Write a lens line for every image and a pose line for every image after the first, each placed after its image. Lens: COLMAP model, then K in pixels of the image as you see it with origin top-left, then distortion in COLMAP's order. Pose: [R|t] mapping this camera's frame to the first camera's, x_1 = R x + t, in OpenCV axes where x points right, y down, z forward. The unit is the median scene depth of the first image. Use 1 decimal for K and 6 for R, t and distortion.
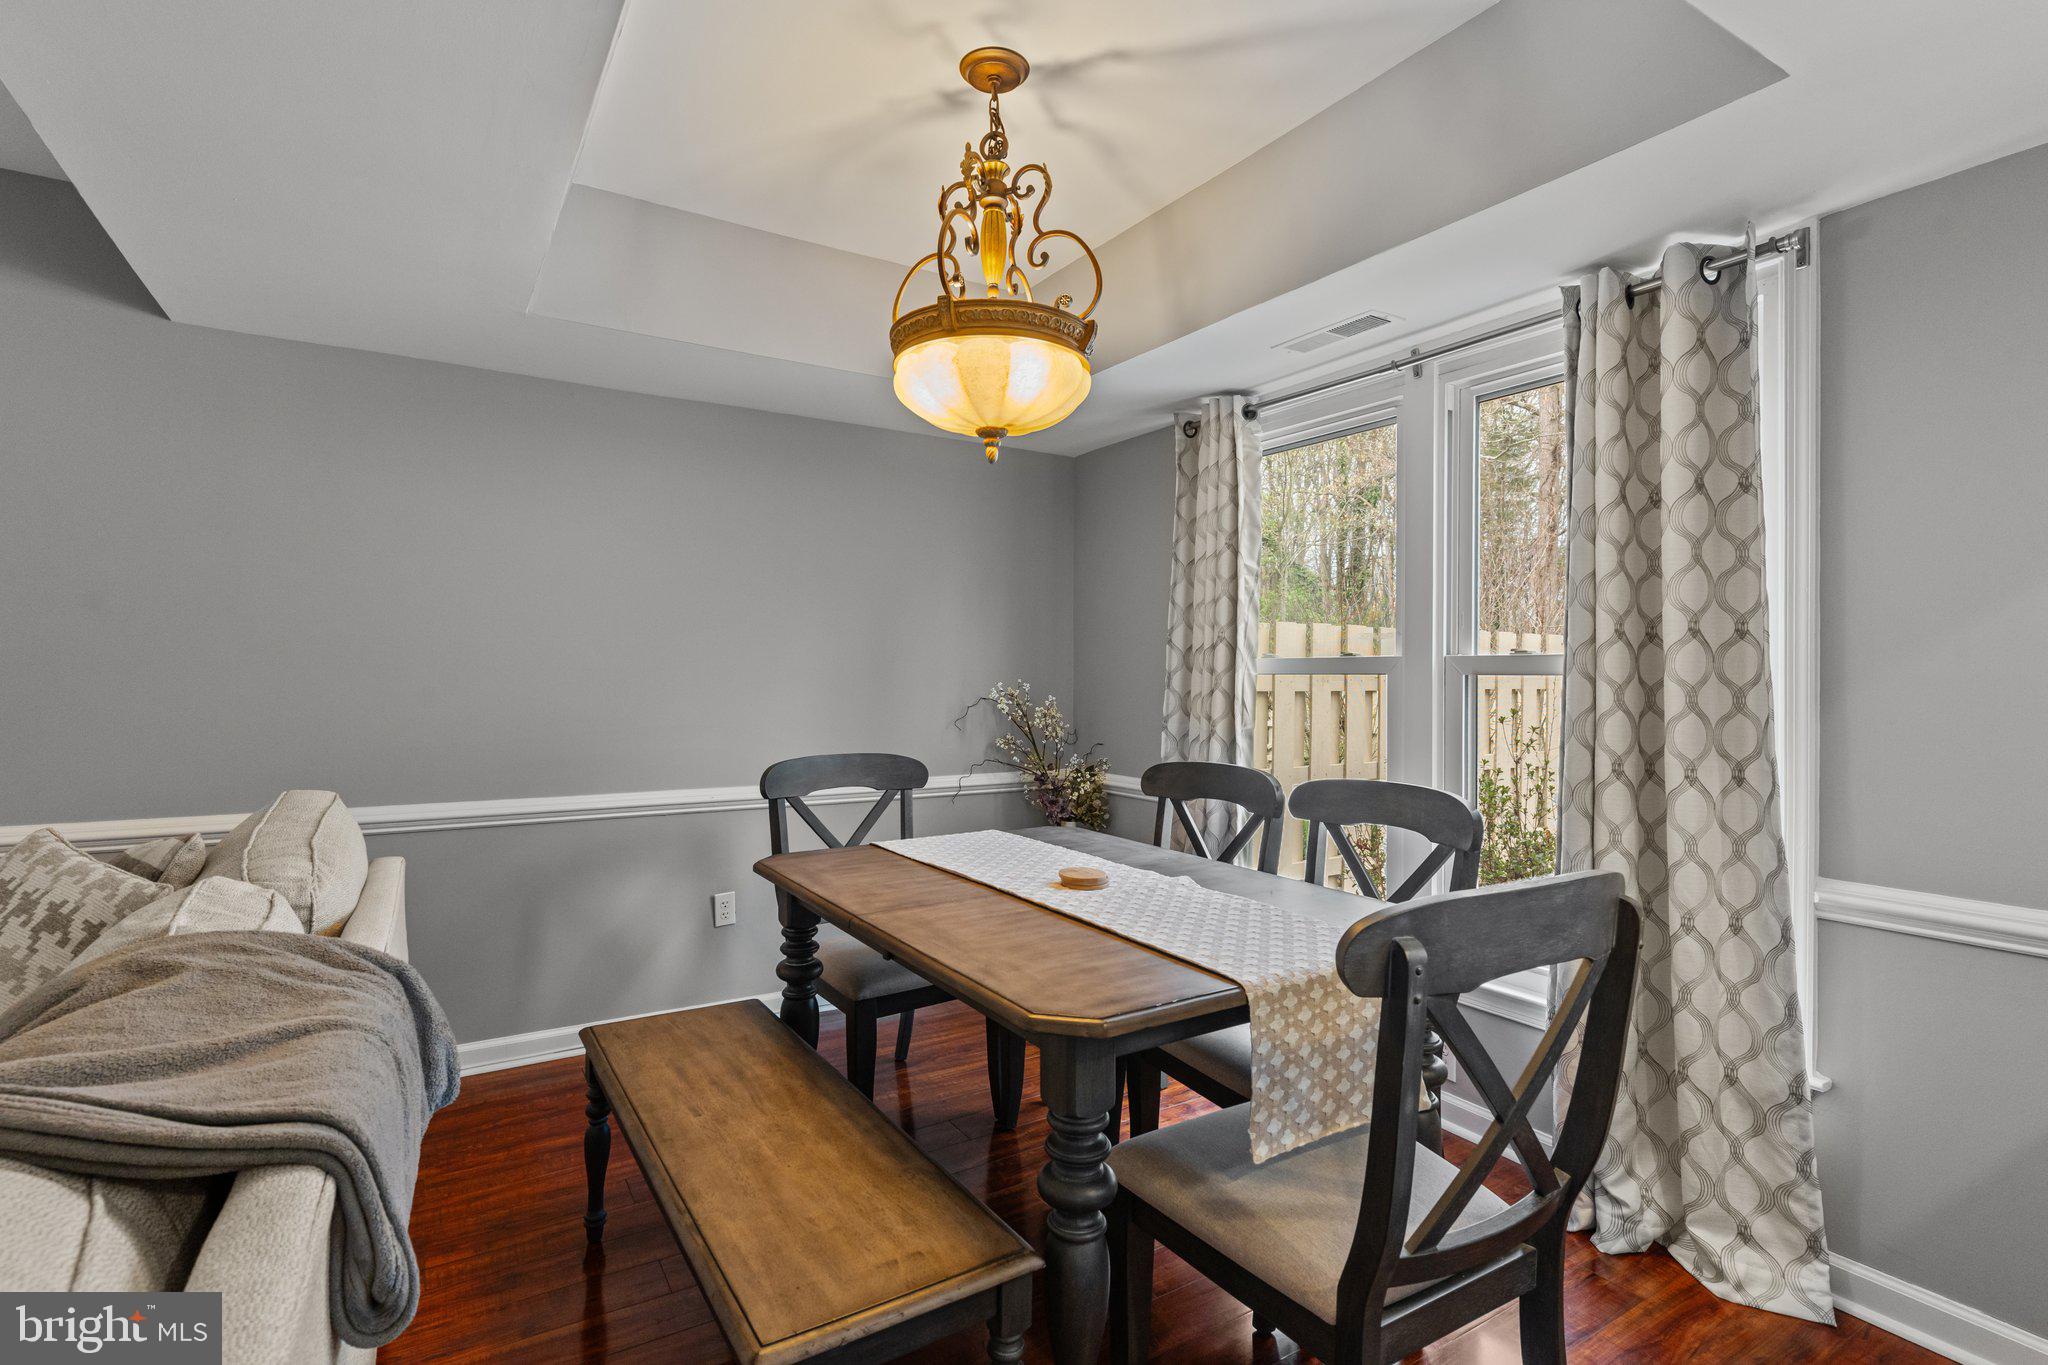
lens RADIAL K [[969.0, 0, 1011.6], [0, 969.0, 667.7], [0, 0, 1]] dist [-0.000723, -0.000858]
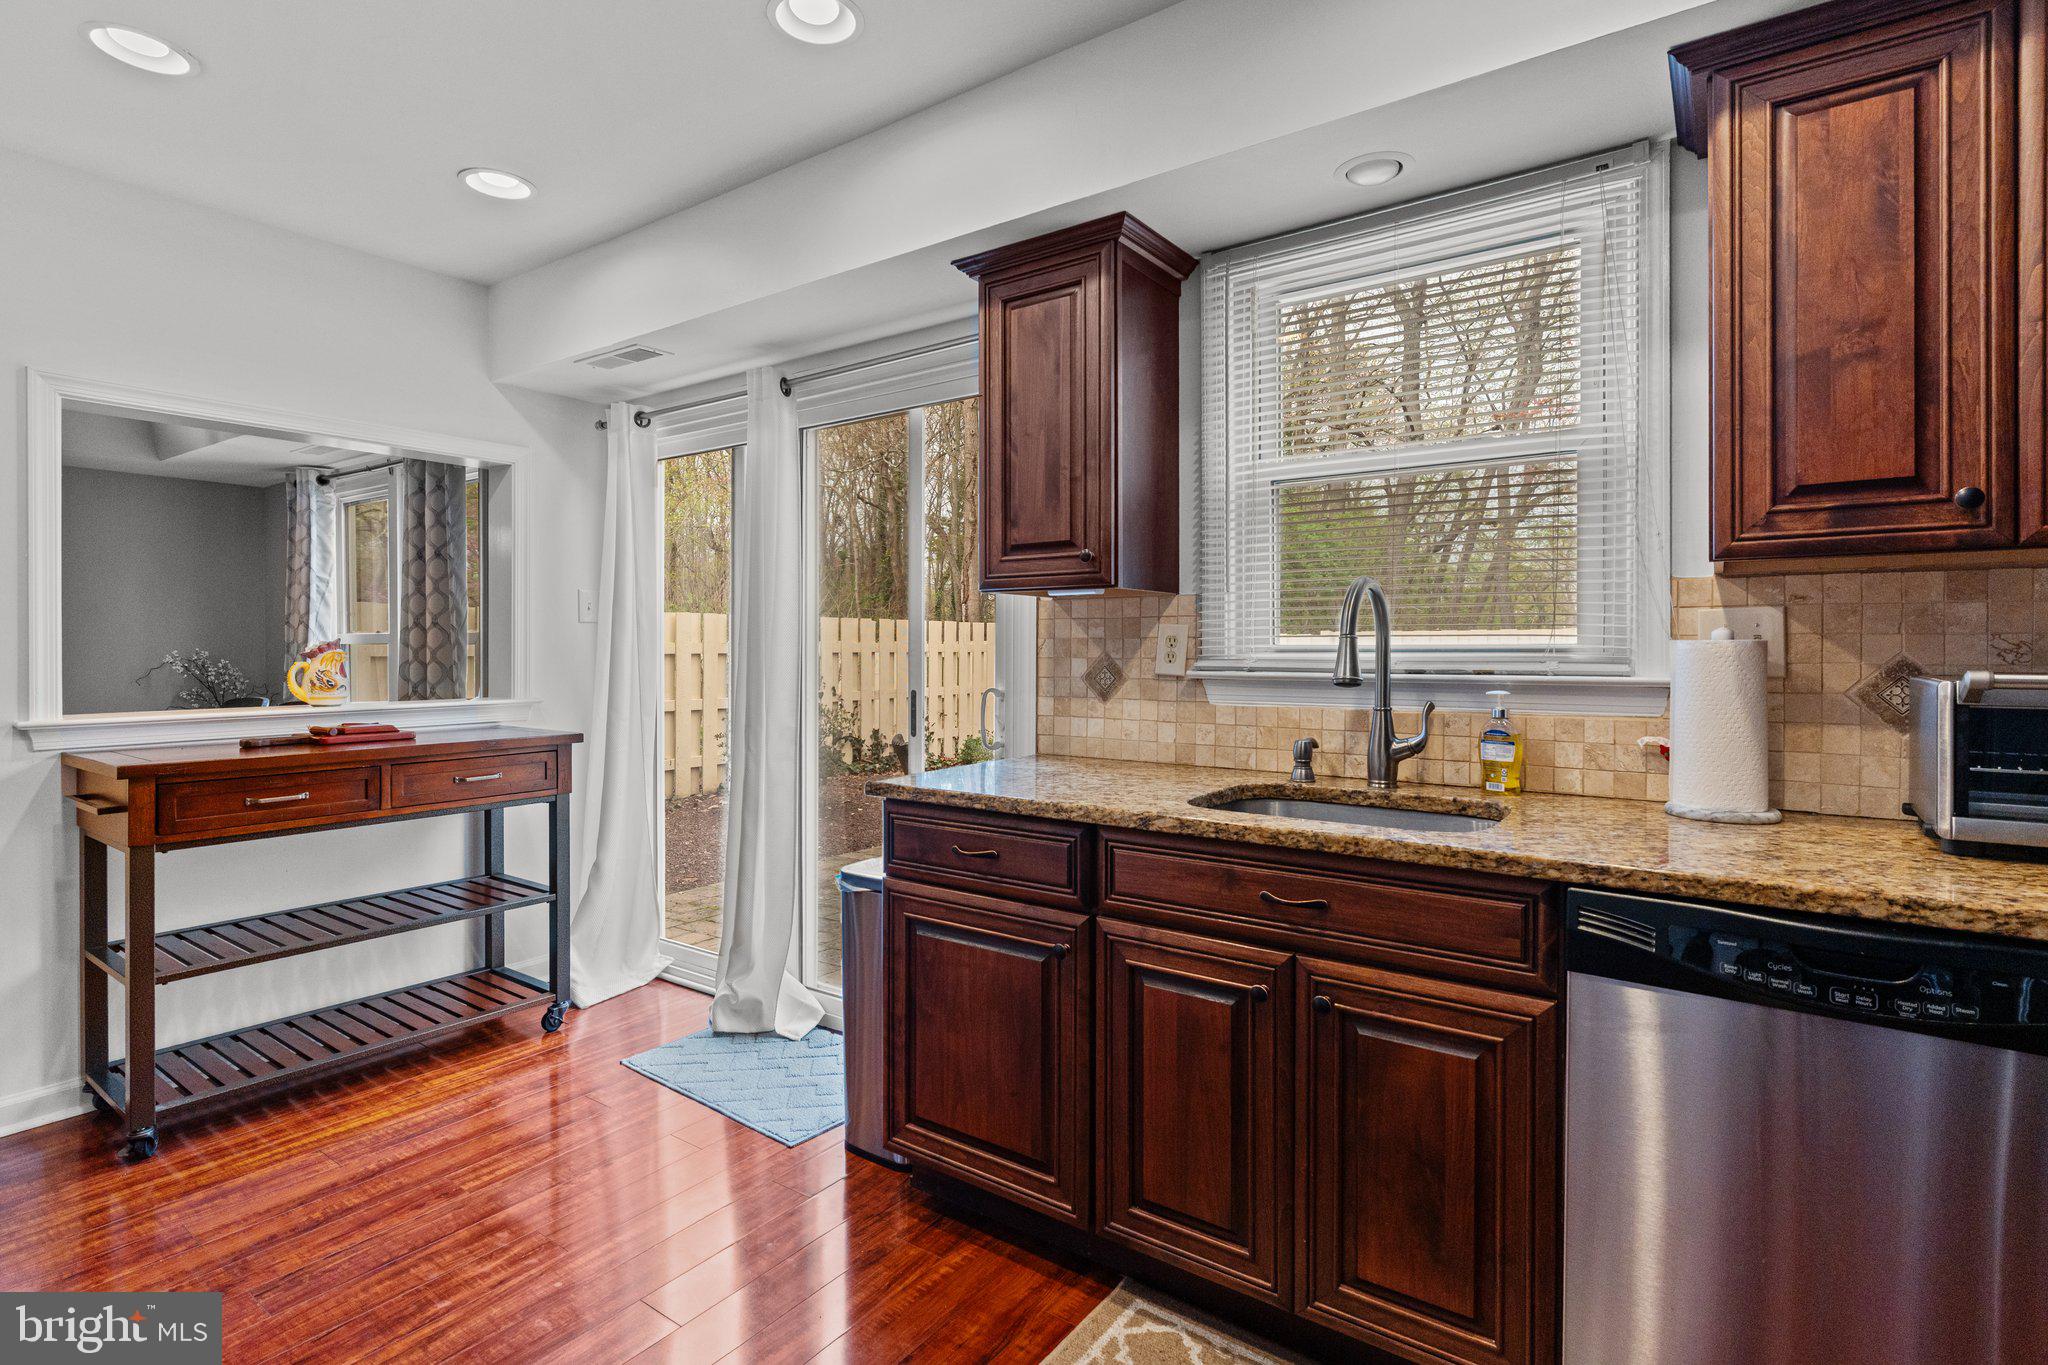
lens RADIAL K [[998.4, 0, 1030.0], [0, 998.4, 664.2], [0, 0, 1]] dist [0.001596, -0.000125]
pose [[0.921486, -0.009165, 0.388304, 1.560936], [-0.001308, 0.999643, 0.026699, -0.015009], [-0.388410, -0.025110, 0.921144, -2.237366]]
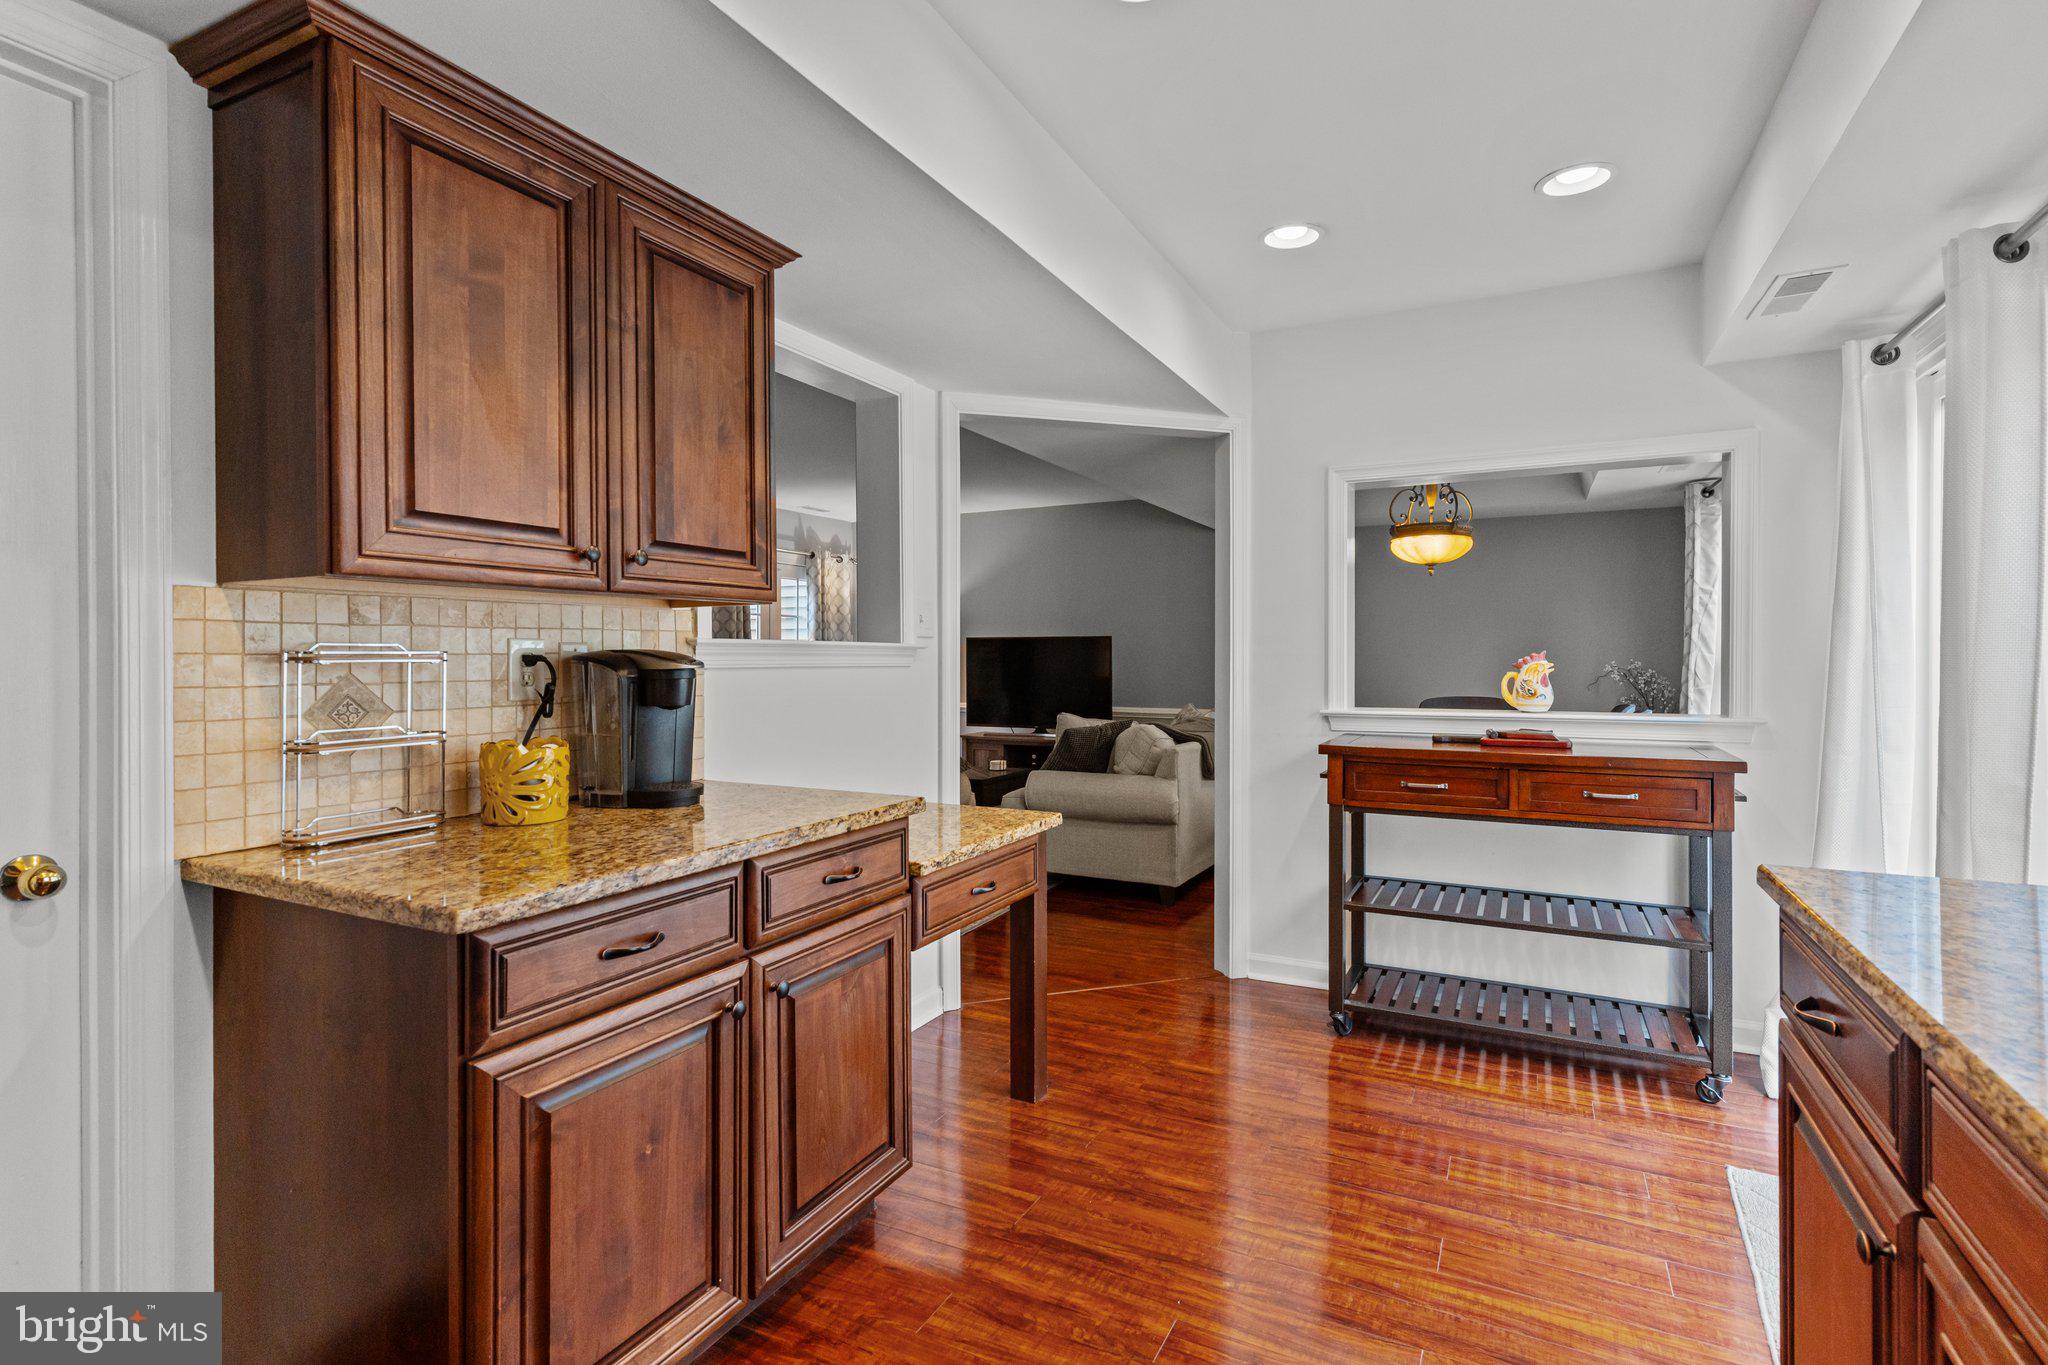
lens RADIAL K [[969.0, 0, 1011.6], [0, 969.0, 667.7], [0, 0, 1]] dist [-0.000723, -0.000858]
pose [[0.504178, 0.004377, -0.863588, 2.424204], [0.011974, 0.999856, 0.012059, -0.014023], [0.863516, -0.016420, 0.504053, -1.861404]]
